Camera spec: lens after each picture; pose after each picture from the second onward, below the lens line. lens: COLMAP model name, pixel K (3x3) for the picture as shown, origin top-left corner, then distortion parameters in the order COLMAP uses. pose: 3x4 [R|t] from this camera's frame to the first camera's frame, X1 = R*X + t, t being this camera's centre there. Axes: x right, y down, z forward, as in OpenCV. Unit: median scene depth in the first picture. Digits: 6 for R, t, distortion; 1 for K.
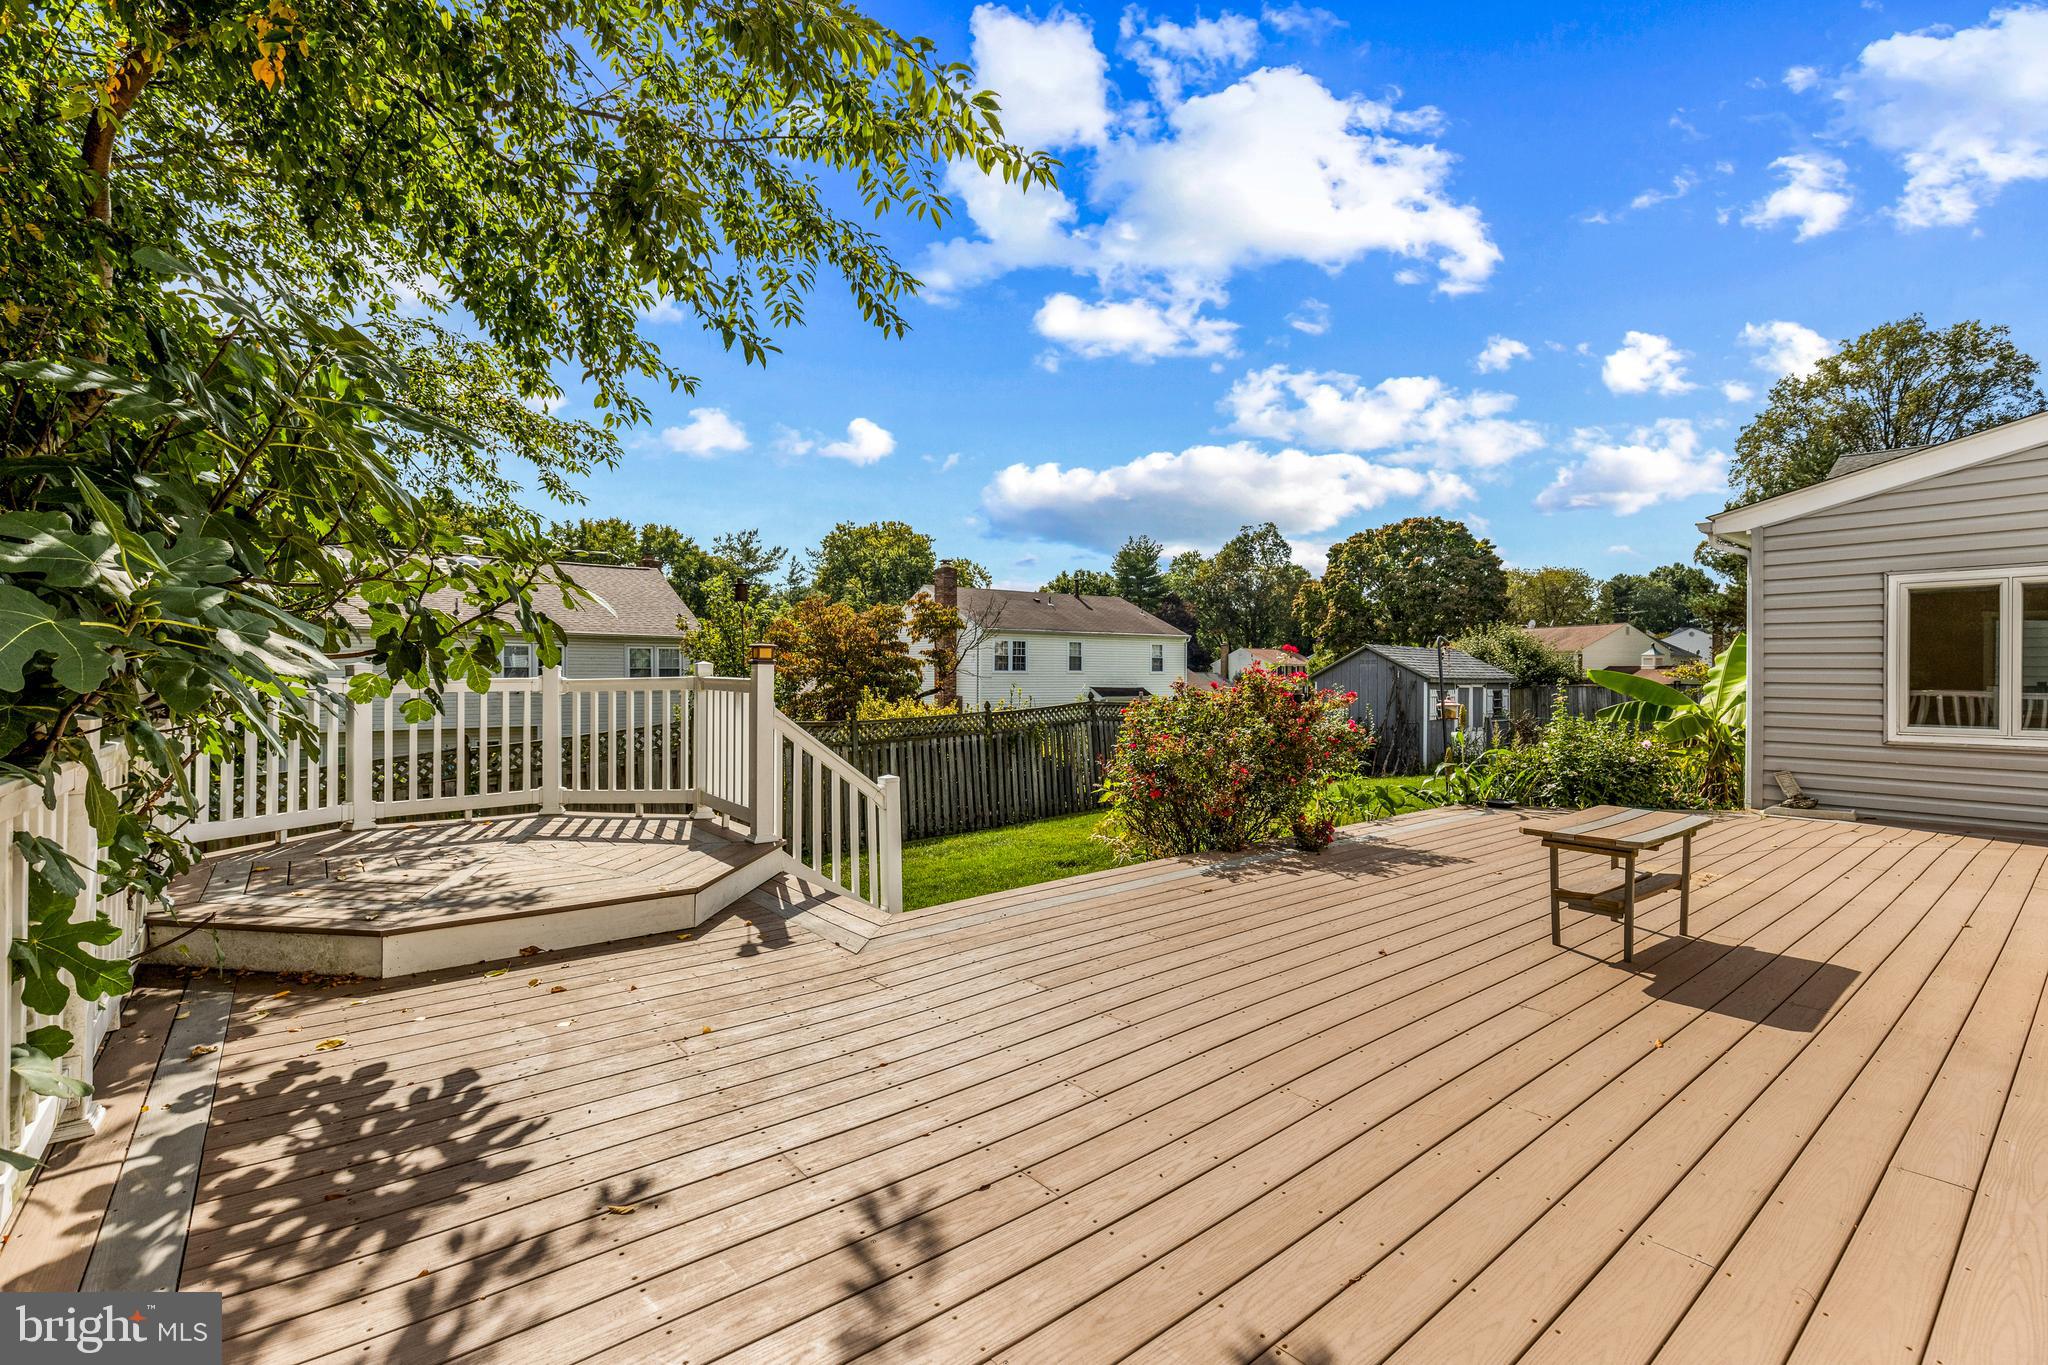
lens RADIAL K [[921.0, 0, 1014.8], [0, 921.0, 678.5], [0, 0, 1]] dist [-0.000125, 0.001456]
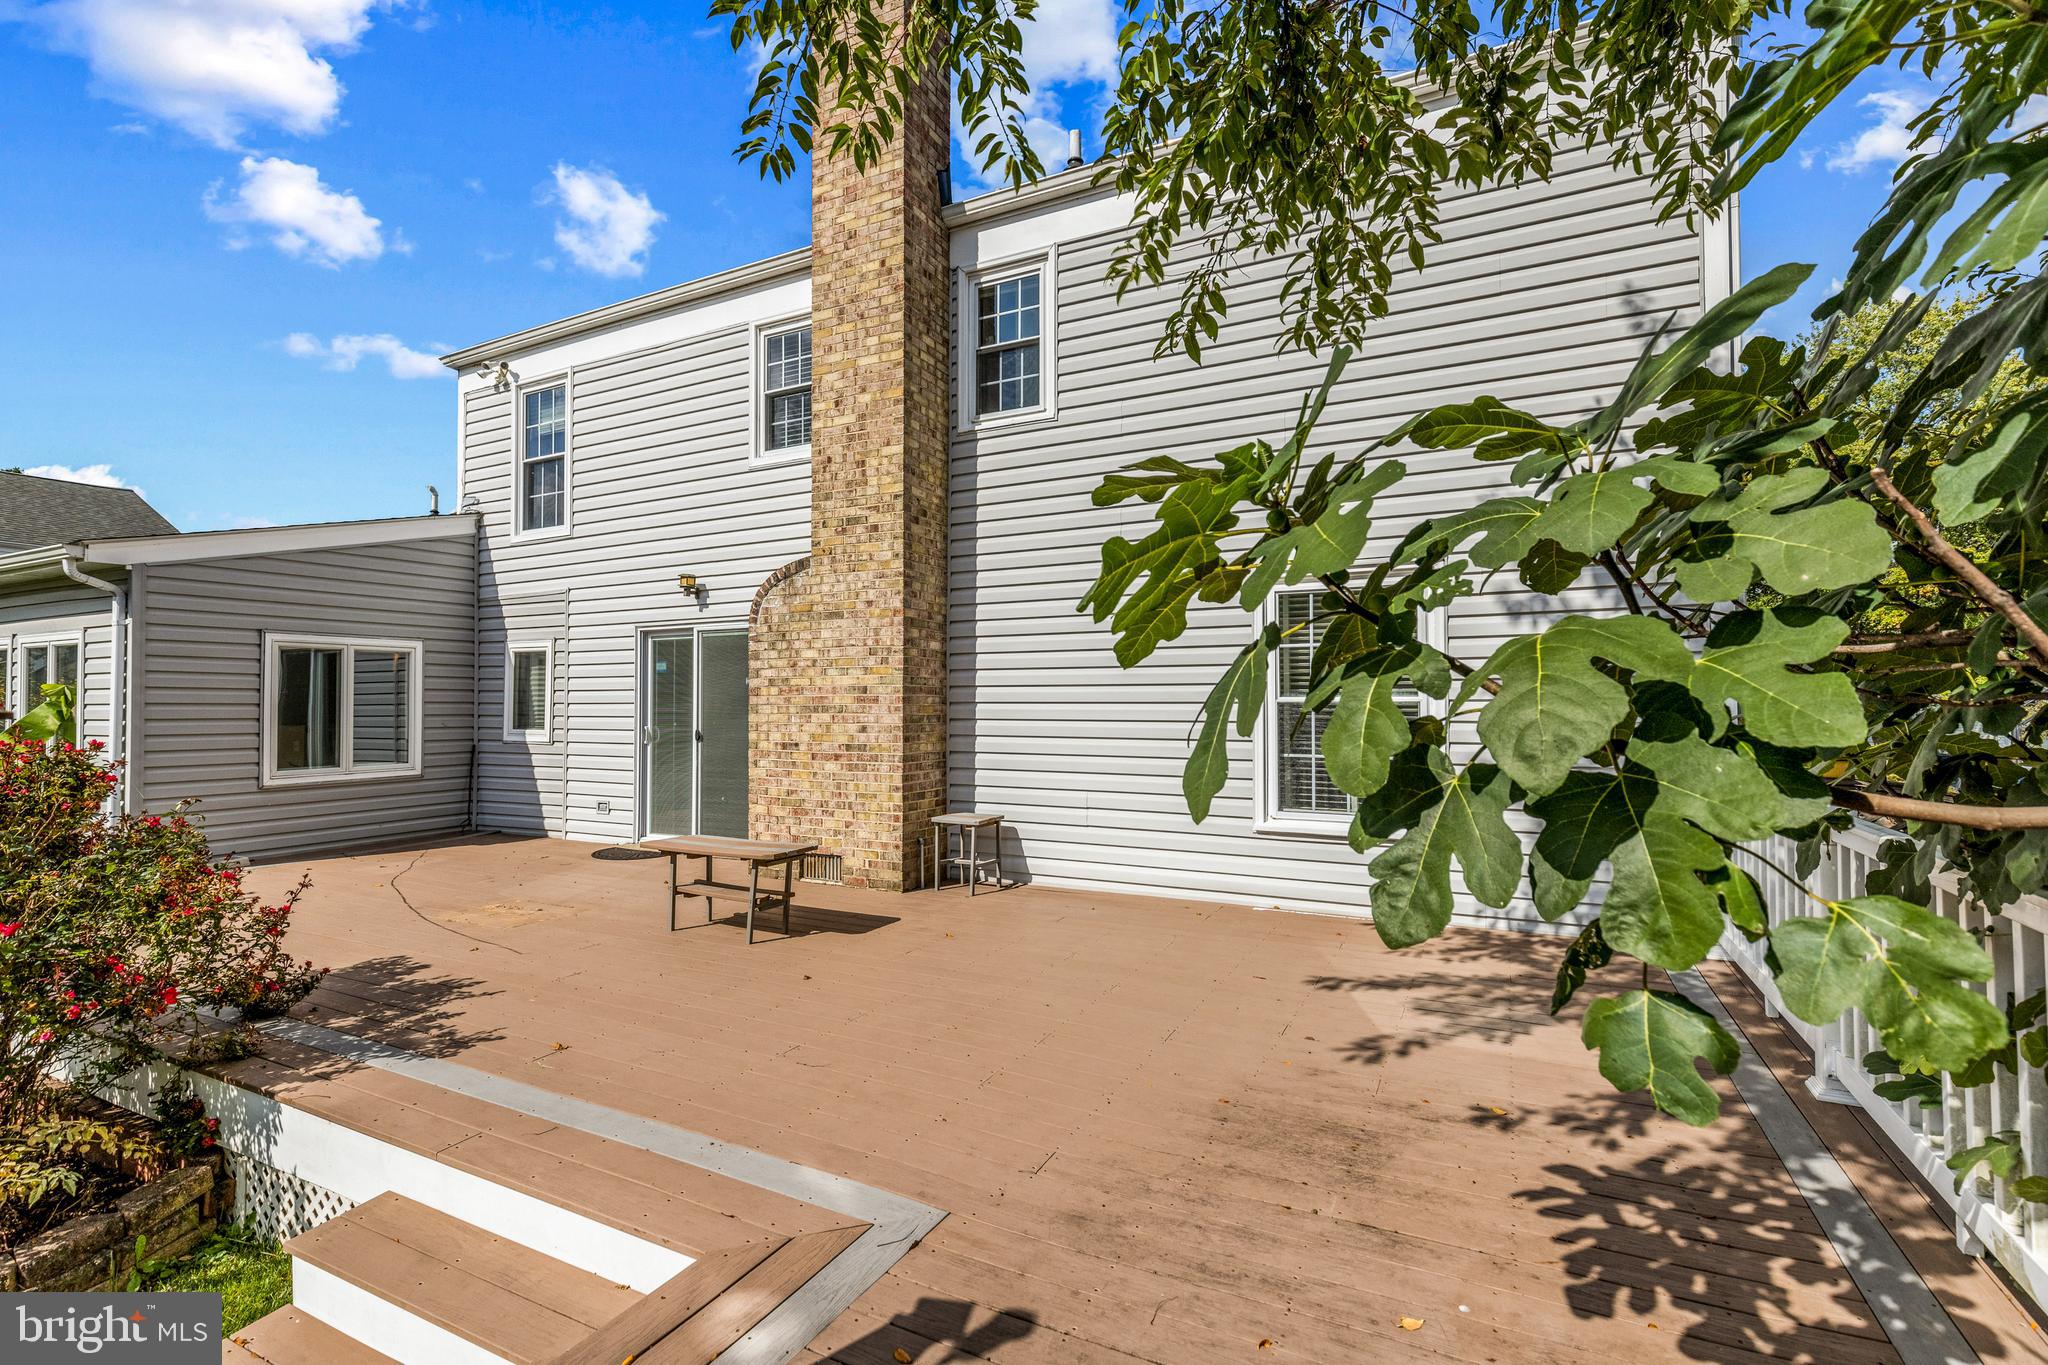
lens RADIAL K [[921.0, 0, 1026.2], [0, 921.0, 686.9], [0, 0, 1]] dist [-0.000125, 0.001456]
pose [[-0.411754, 0.016152, 0.911152, -1.394765], [0.004150, 0.999866, -0.015850, -0.094869], [-0.911286, -0.002745, -0.411766, 2.179877]]
